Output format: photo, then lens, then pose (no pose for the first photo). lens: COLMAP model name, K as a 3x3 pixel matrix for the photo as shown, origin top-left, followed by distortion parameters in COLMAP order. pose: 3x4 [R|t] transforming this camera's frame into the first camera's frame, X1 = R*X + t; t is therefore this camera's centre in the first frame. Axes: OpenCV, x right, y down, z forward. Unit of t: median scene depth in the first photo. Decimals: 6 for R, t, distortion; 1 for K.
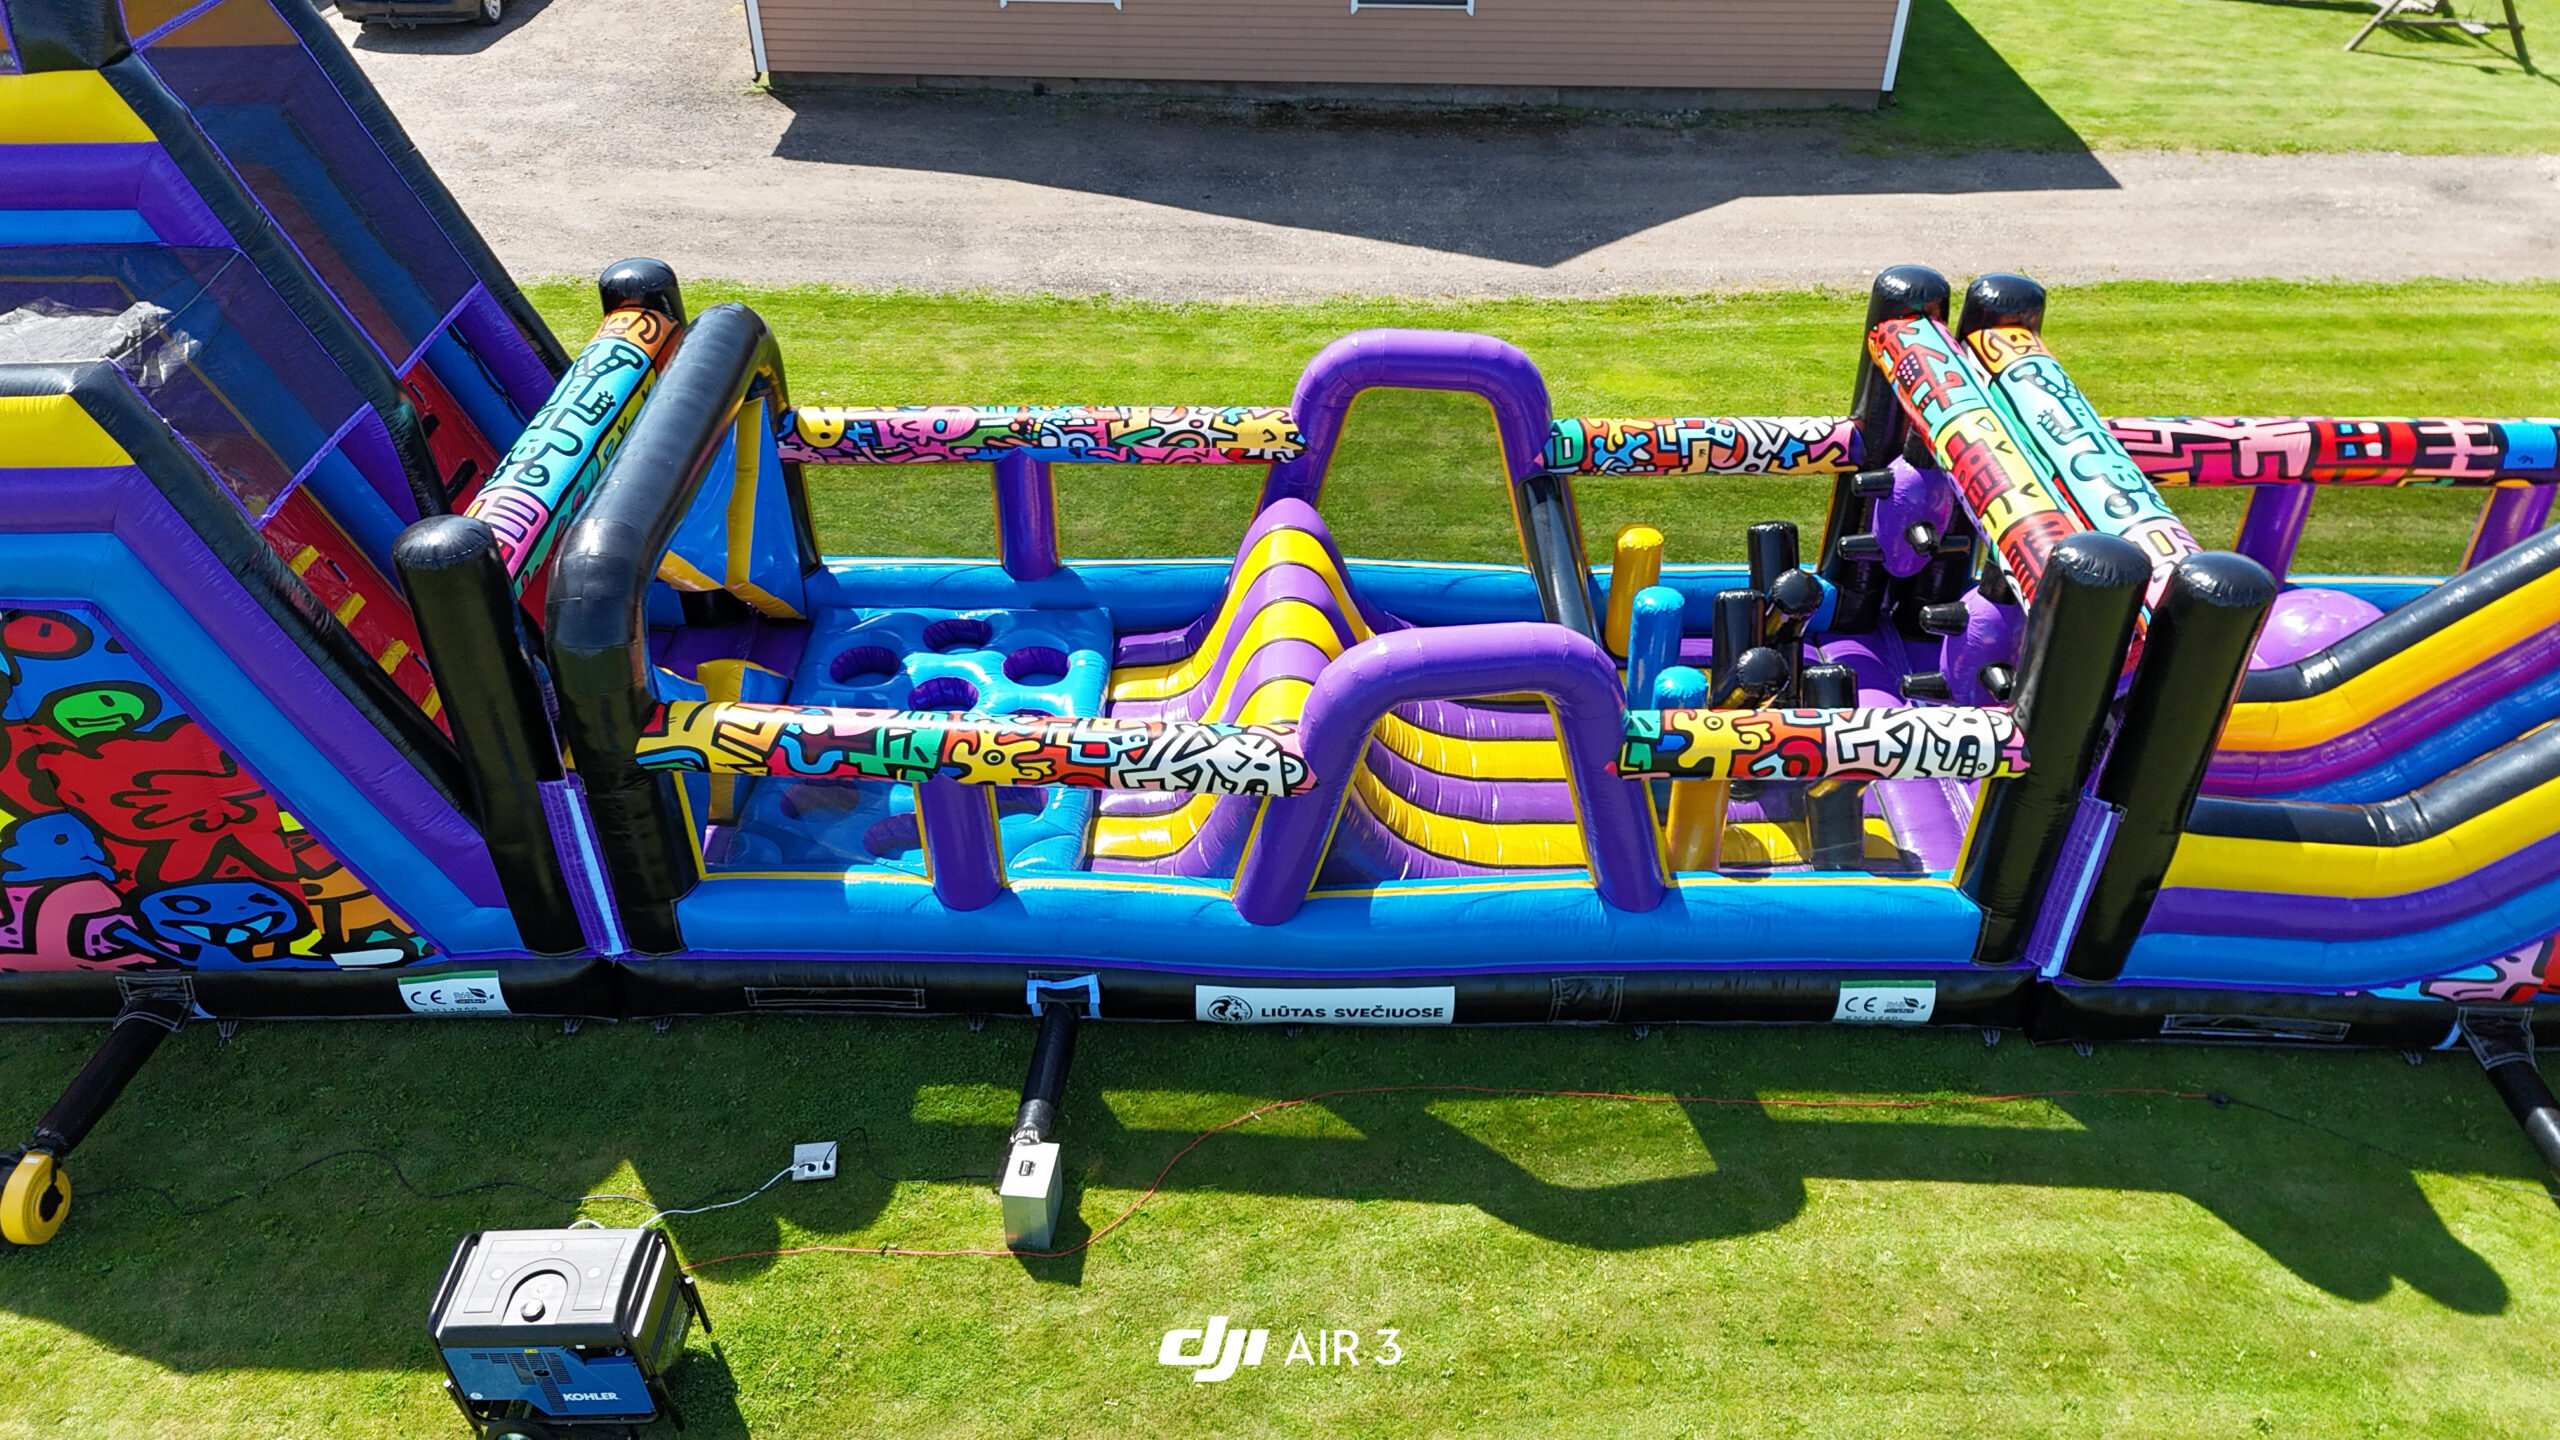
lens RADIAL K [[1888.0, 0, 1250.5], [0, 1888.0, 703.5], [0, 0, 1]] dist [0.079721, -0.061141]
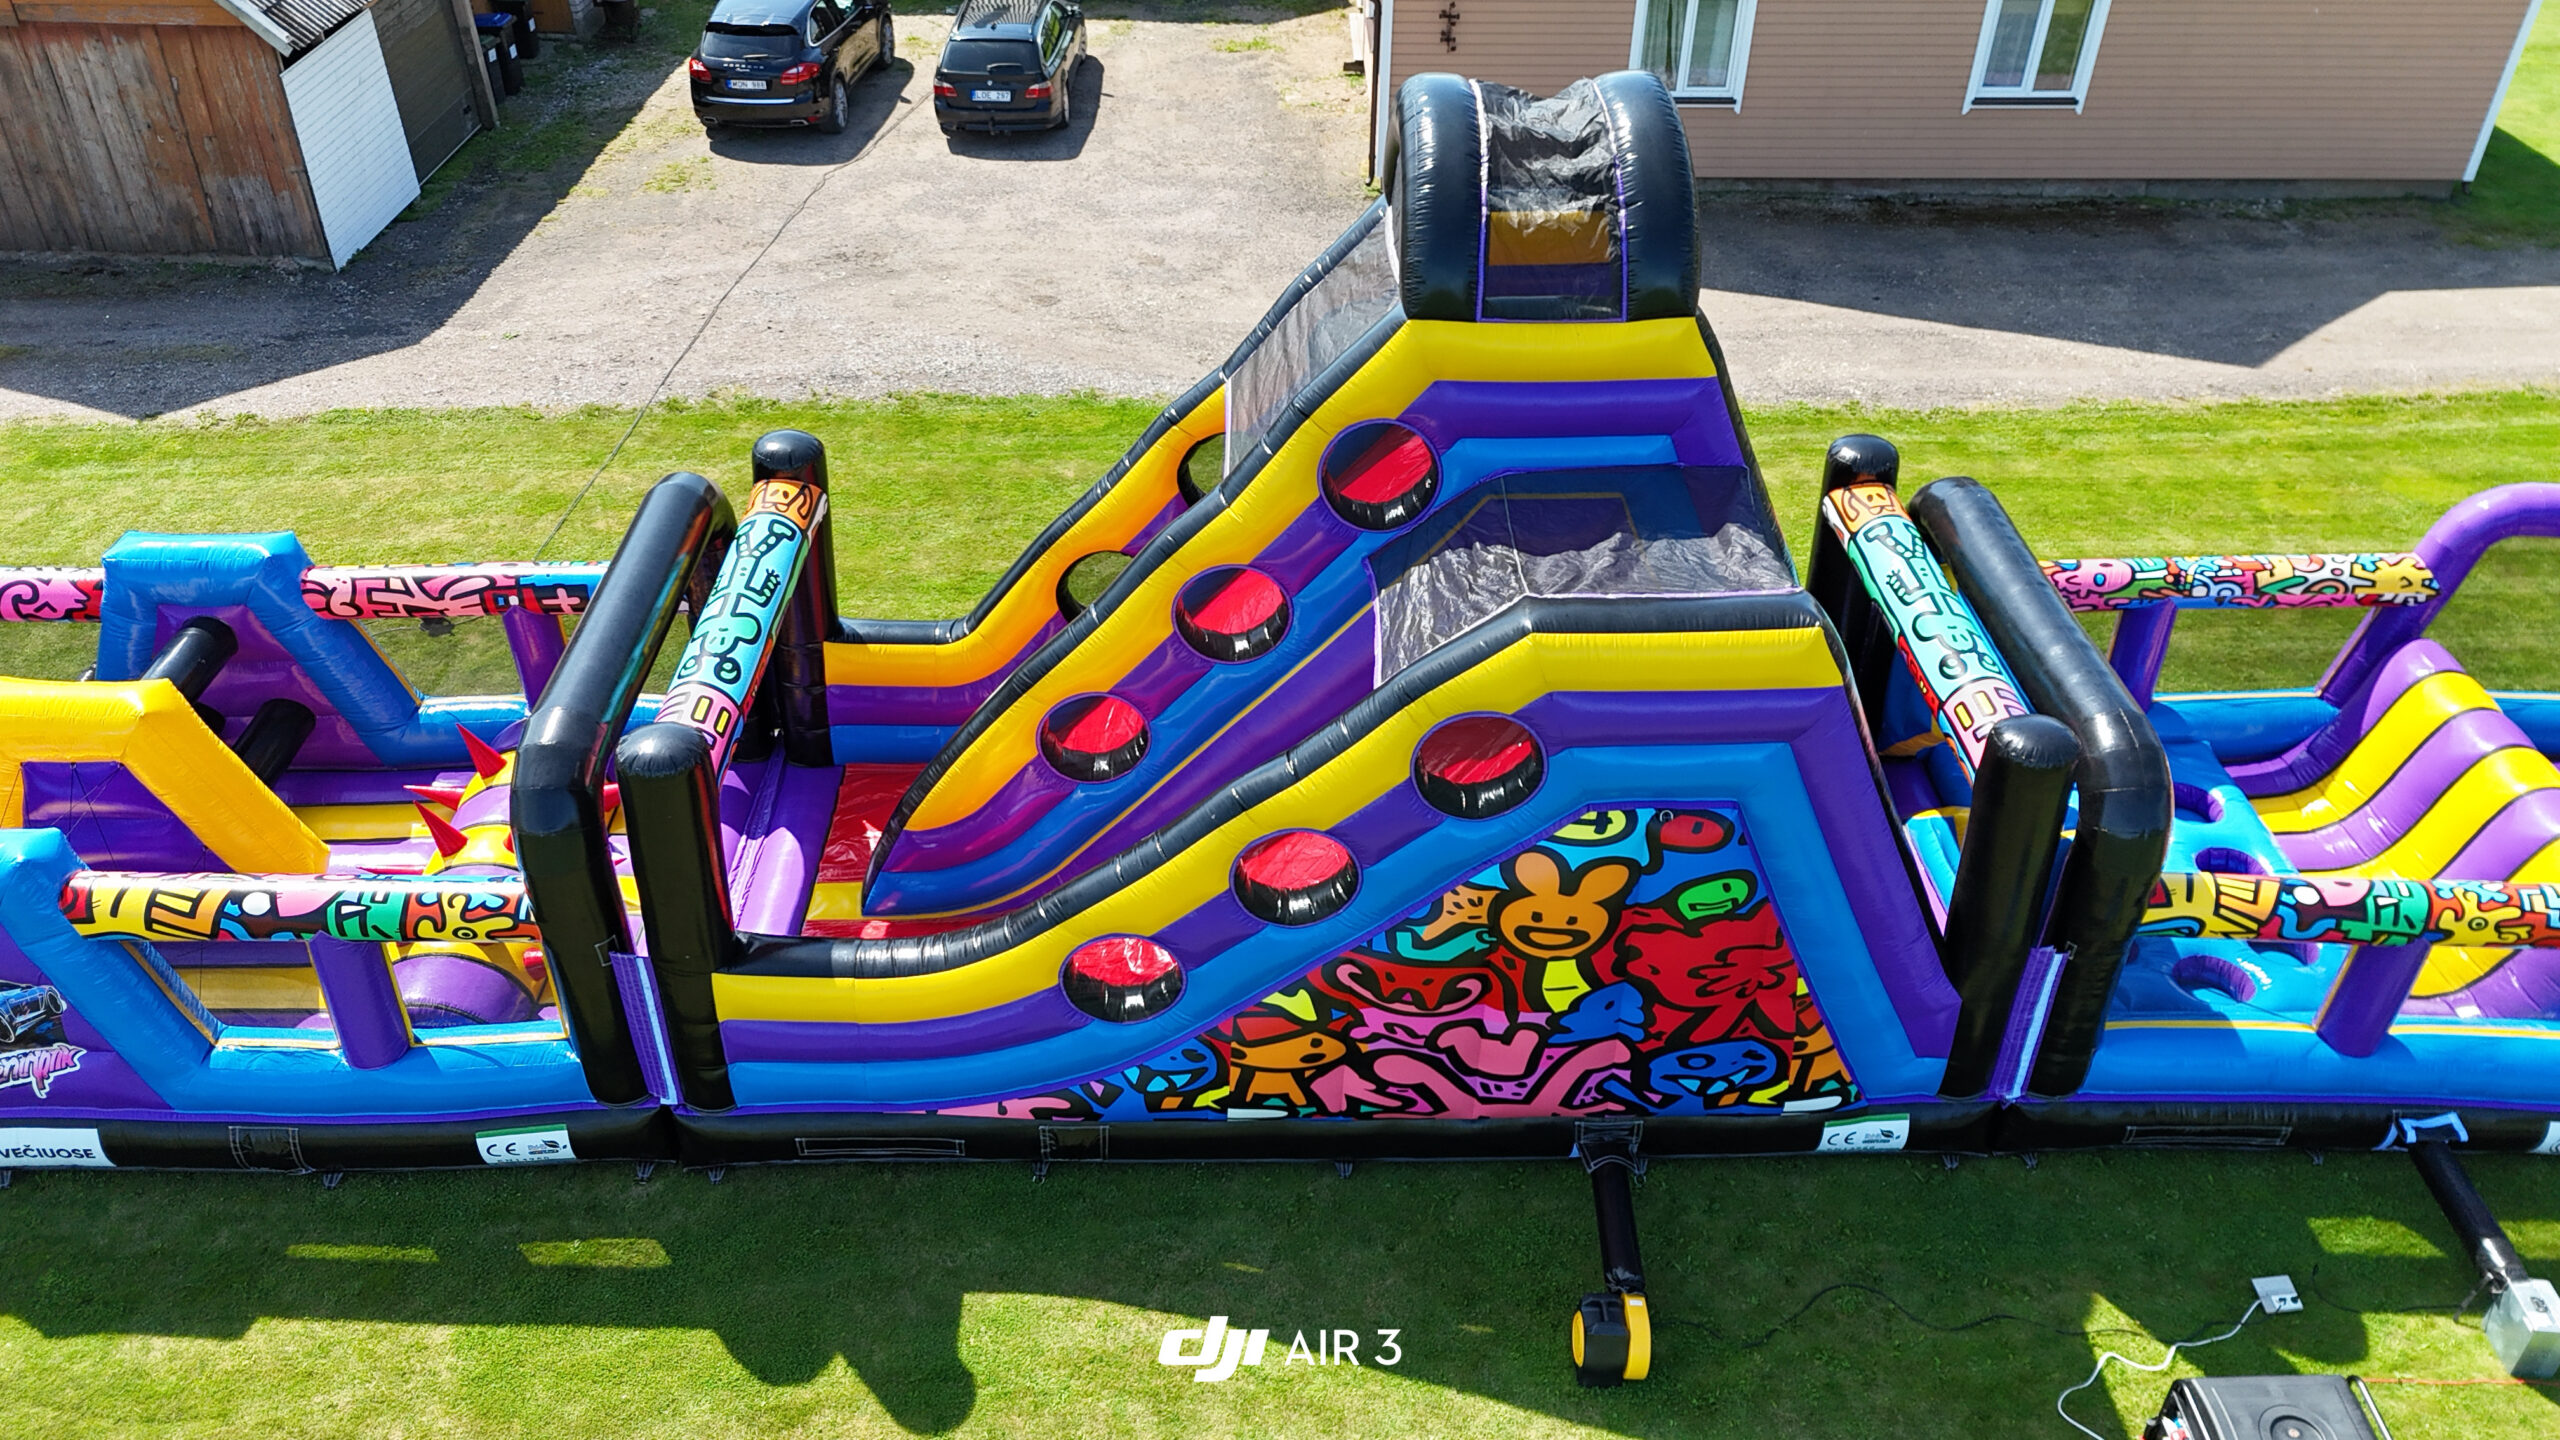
lens RADIAL K [[1888.0, 0, 1269.1], [0, 1888.0, 720.6], [0, 0, 1]] dist [0.079721, -0.061141]
pose [[0.999477, -0.014757, 0.028767, -0.659782], [0.014590, 0.999876, 0.005999, -0.080105], [-0.028852, -0.005576, 0.999568, -0.060691]]
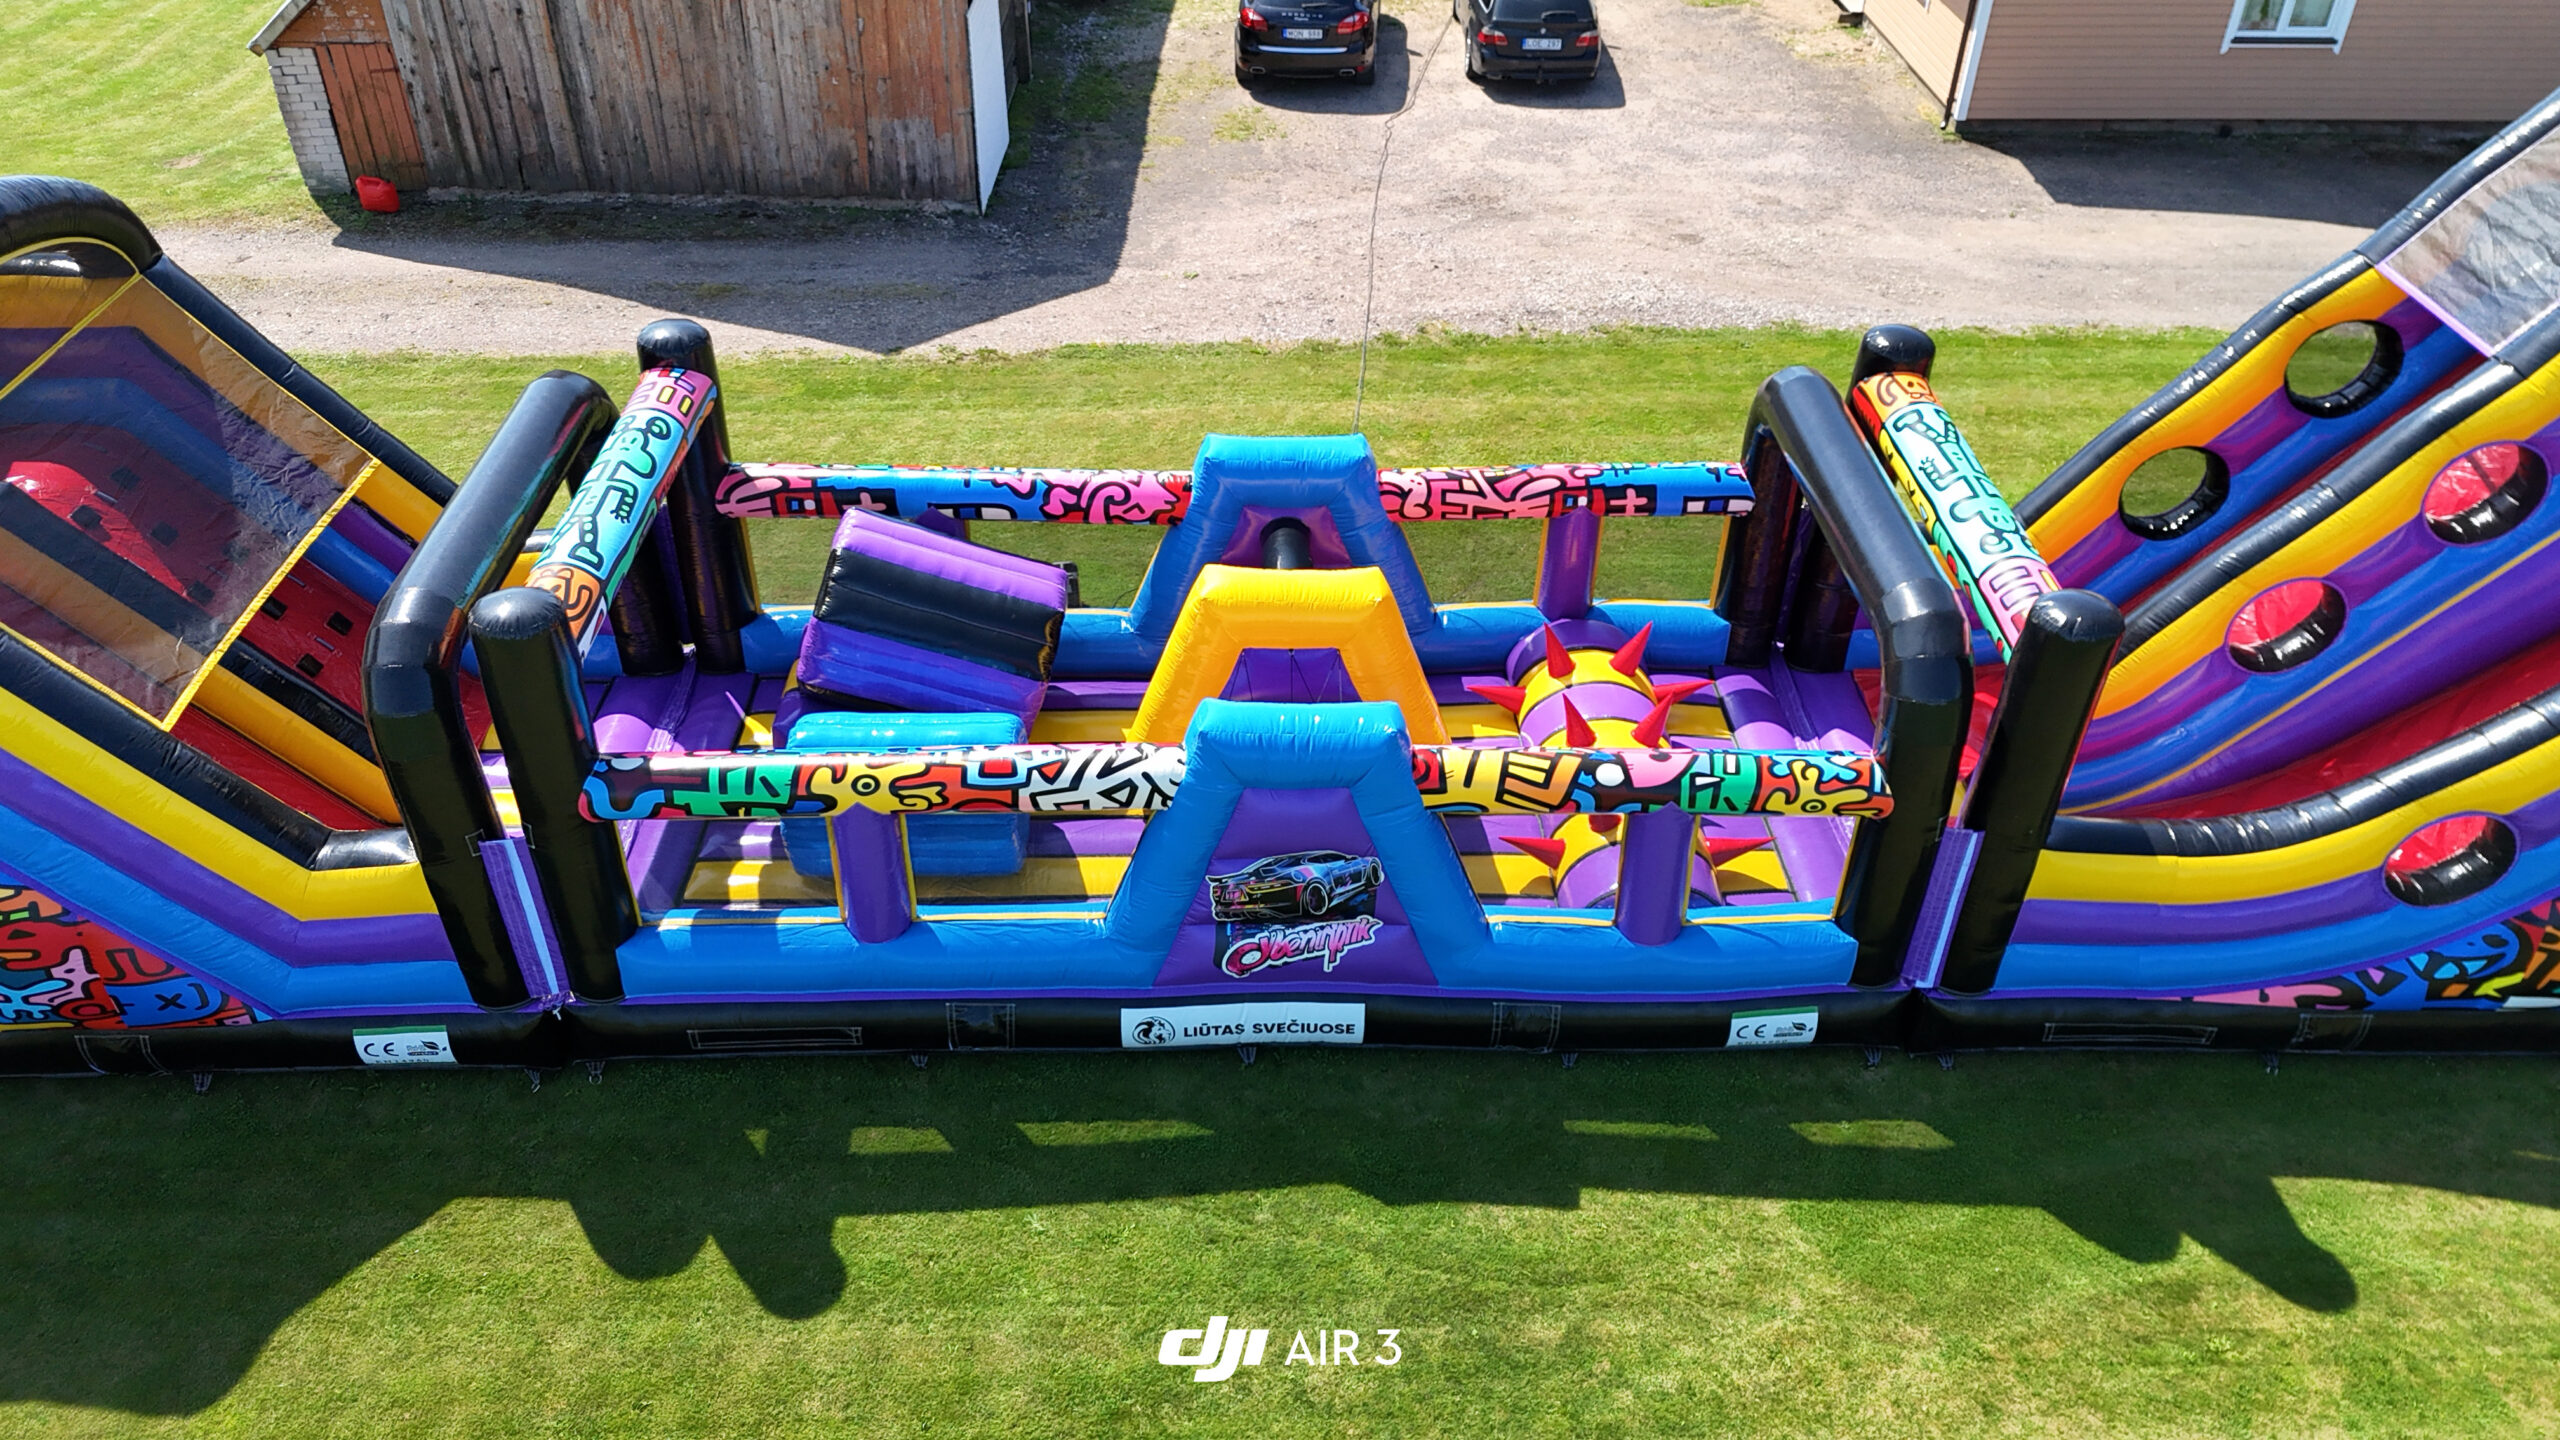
lens RADIAL K [[1888.0, 0, 1276.6], [0, 1888.0, 720.2], [0, 0, 1]] dist [0.079721, -0.061141]
pose [[0.999278, -0.013653, 0.035465, -1.253671], [0.013507, 0.999899, 0.004372, -0.031466], [-0.035521, -0.003890, 0.999361, -0.038259]]
